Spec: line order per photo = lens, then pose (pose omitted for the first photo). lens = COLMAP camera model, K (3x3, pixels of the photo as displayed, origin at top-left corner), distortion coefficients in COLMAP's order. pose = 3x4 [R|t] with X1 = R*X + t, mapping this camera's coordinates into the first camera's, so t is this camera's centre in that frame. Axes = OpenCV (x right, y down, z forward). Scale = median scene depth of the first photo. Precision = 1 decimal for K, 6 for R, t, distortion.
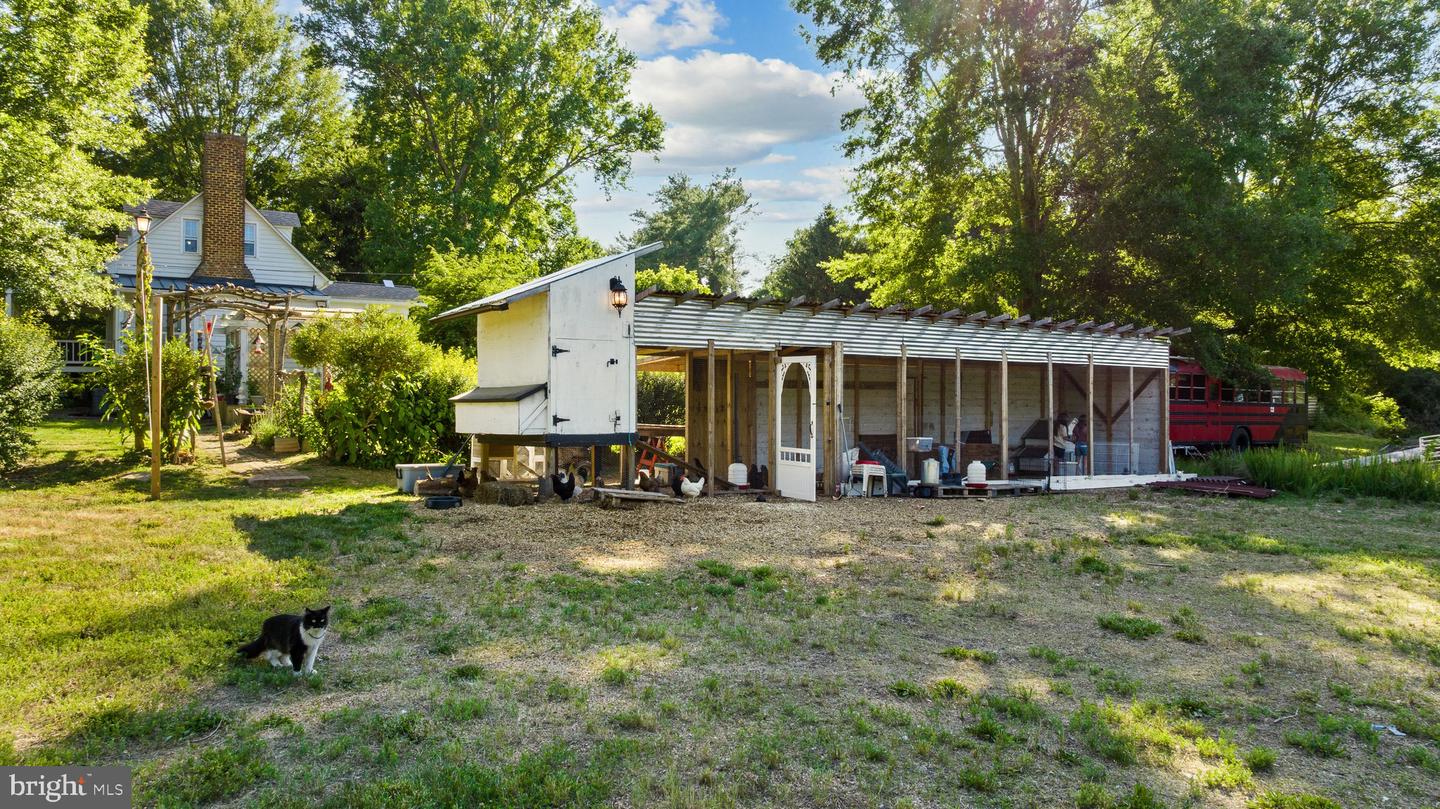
lens RADIAL K [[993.1, 0, 720.0], [0, 993.1, 404.5], [0, 0, 1]] dist [-0.003126, -0.001997]
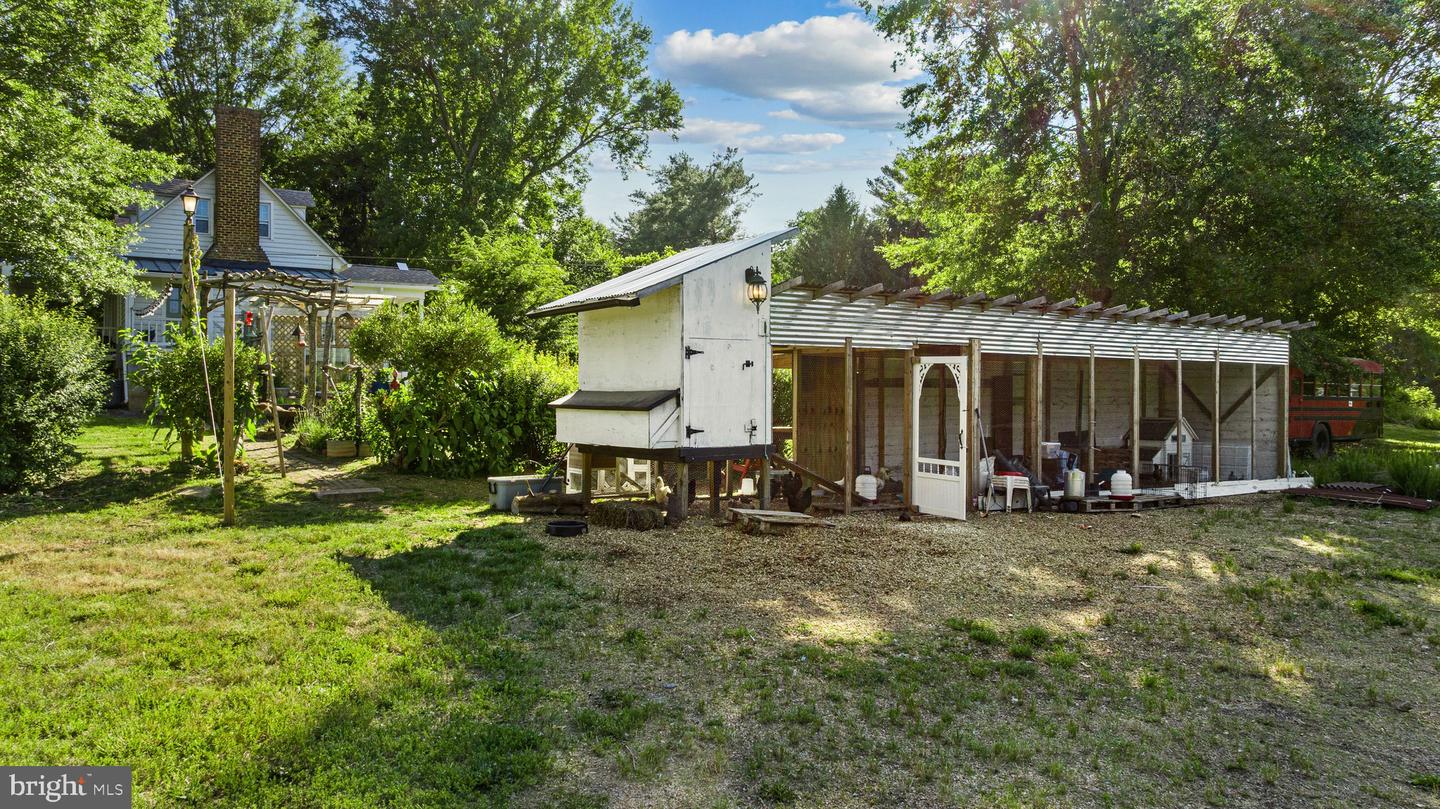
lens RADIAL K [[991.4, 0, 716.2], [0, 991.4, 395.9], [0, 0, 1]] dist [-0.004414, 0.000989]
pose [[0.999851, 0.001520, 0.017173, -0.098145], [-0.001699, 0.999945, 0.010368, -0.015415], [-0.017156, -0.010395, 0.999799, 0.081483]]
